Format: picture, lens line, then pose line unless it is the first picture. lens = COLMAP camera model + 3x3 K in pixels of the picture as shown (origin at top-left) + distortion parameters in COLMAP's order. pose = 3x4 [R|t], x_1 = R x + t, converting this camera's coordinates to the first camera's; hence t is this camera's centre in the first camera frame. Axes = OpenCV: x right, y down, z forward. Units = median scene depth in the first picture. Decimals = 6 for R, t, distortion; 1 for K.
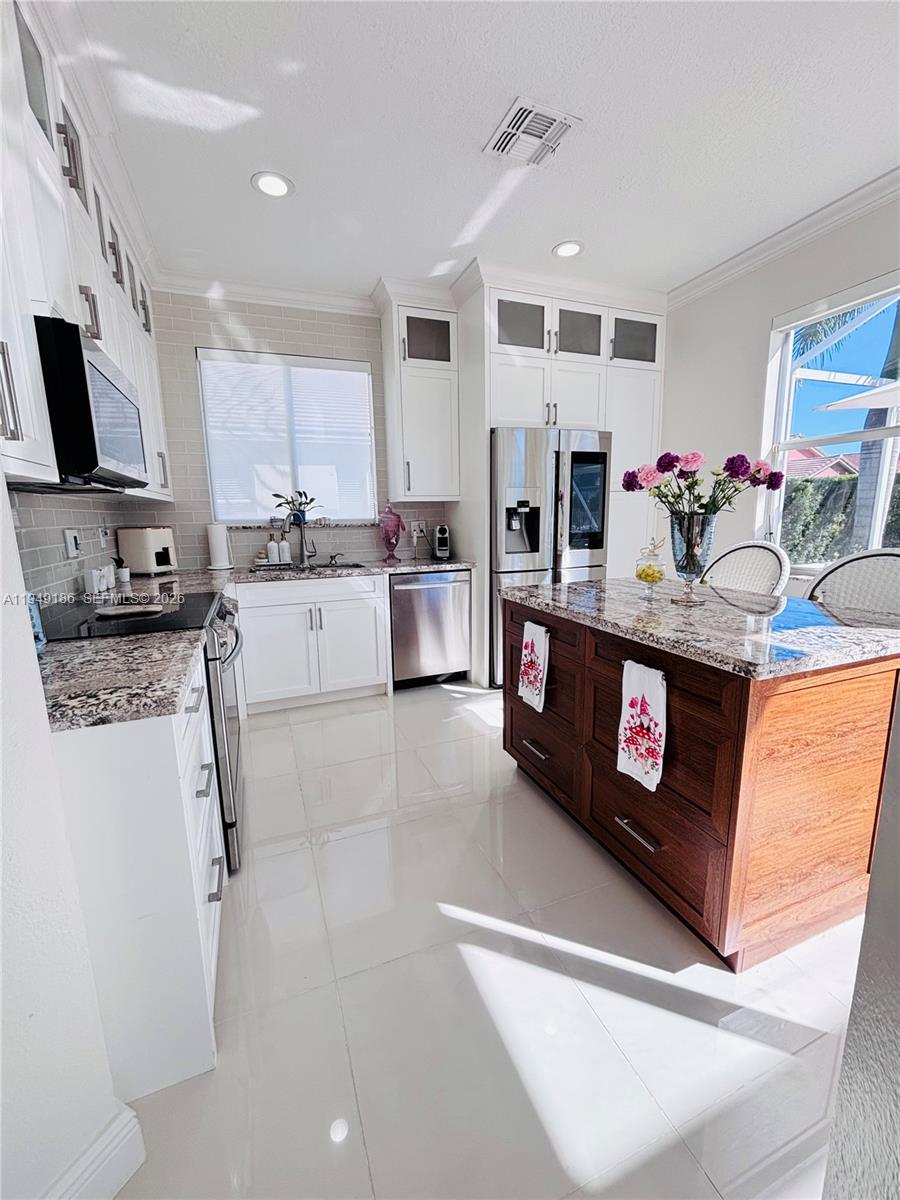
lens RADIAL K [[491.8, 0, 446.6], [0, 491.8, 600.8], [0, 0, 1]] dist [-0.000519, 0.000388]
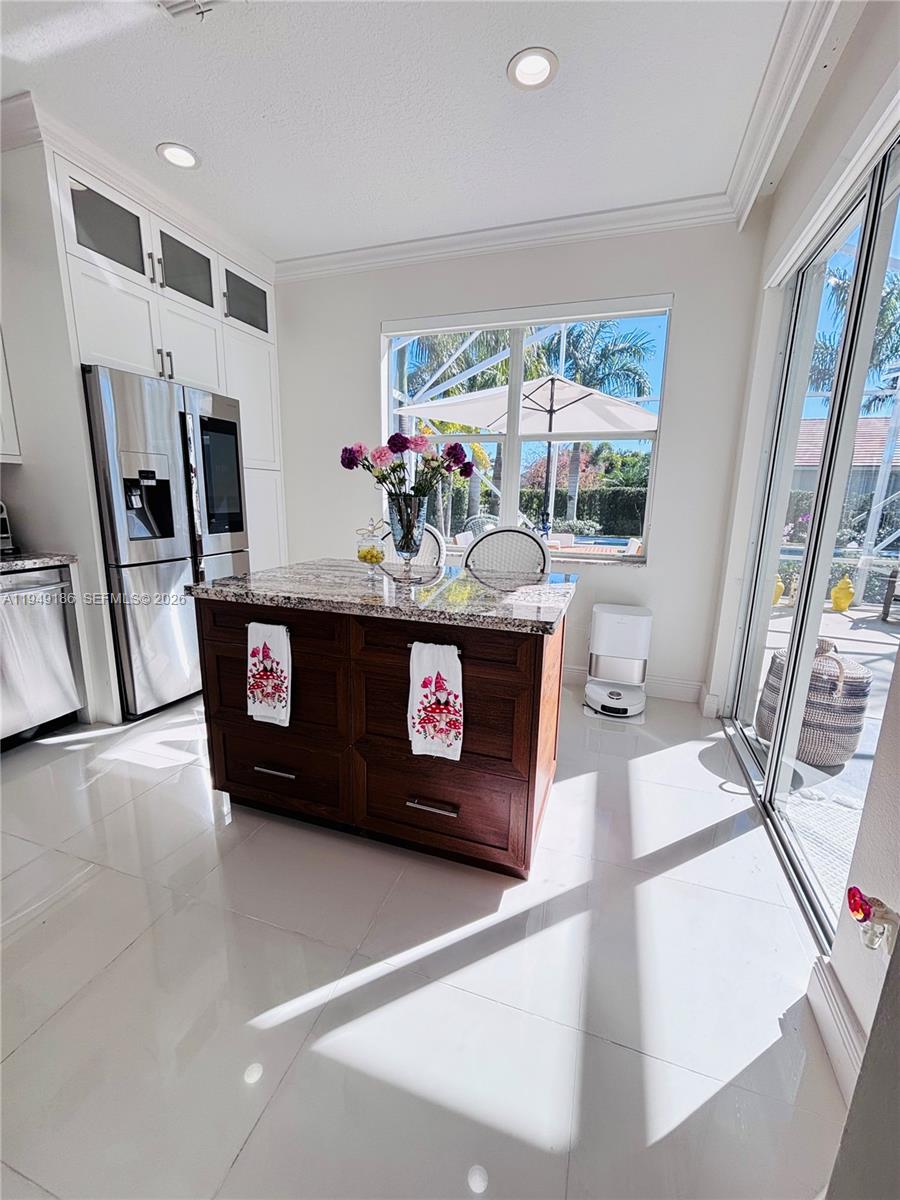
lens RADIAL K [[491.8, 0, 456.4], [0, 491.8, 599.0], [0, 0, 1]] dist [-0.000519, 0.000388]
pose [[0.634700, -0.127475, 0.762172, -0.157826], [0.103794, 0.991426, 0.079384, -0.017217], [-0.765756, 0.028724, 0.642489, 0.149714]]
